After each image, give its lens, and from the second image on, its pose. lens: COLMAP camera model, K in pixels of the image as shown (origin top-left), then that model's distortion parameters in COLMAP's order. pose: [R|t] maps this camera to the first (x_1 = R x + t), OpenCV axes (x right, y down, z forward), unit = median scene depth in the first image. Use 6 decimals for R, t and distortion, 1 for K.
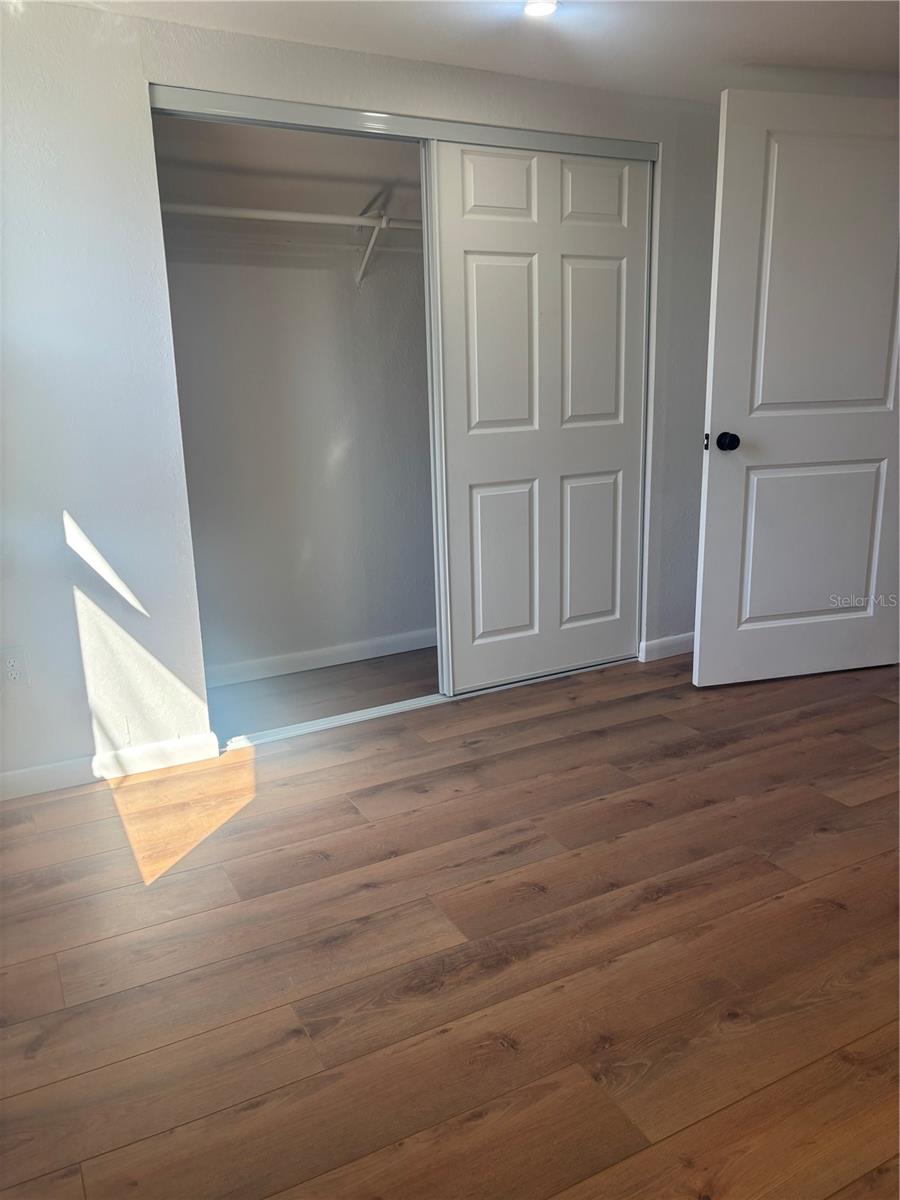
lens RADIAL K [[909.3, 0, 449.4], [0, 909.3, 602.5], [0, 0, 1]] dist [0.031412, -0.034924]
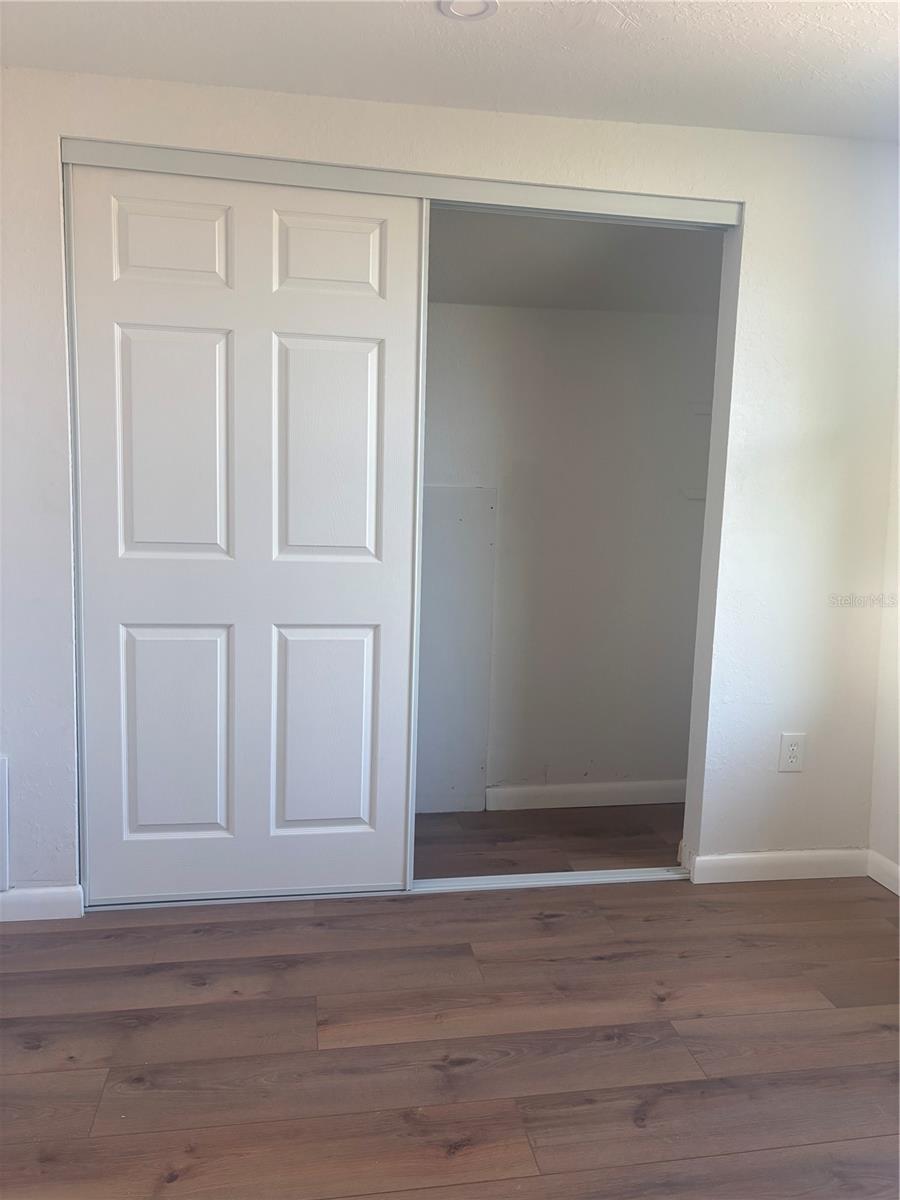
lens RADIAL K [[909.3, 0, 447.7], [0, 909.3, 600.4], [0, 0, 1]] dist [0.031412, -0.034924]
pose [[0.948575, 0.084010, -0.305202, 0.190482], [-0.126014, 0.984669, -0.120616, -0.093505], [0.290390, 0.152873, 0.944618, 0.311092]]
